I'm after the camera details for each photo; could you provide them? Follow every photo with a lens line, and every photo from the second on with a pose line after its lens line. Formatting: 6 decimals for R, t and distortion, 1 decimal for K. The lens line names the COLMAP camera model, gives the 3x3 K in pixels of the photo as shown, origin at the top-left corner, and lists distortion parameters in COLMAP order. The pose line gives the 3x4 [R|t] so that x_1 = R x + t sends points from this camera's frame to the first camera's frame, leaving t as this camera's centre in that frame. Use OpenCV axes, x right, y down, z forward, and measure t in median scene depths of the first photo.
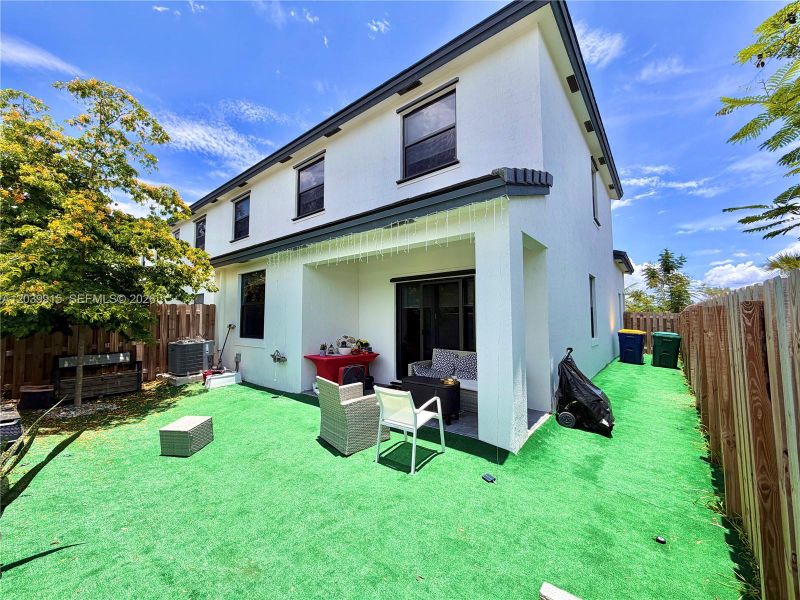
lens RADIAL K [[319.1, 0, 398.0], [0, 319.1, 298.6], [0, 0, 1]] dist [0.004105, -0.000433]
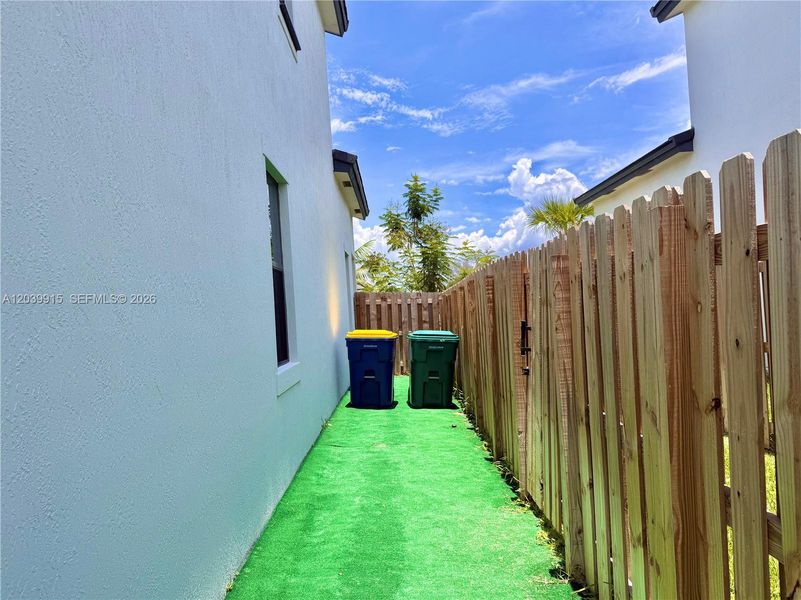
lens RADIAL K [[319.5, 0, 400.3], [0, 319.5, 305.1], [0, 0, 1]] dist [0.004105, -0.000433]
pose [[0.703396, -0.029011, 0.710206, 0.422095], [0.015528, 0.999555, 0.025452, 0.049183], [-0.710629, -0.006875, 0.703533, 0.625669]]
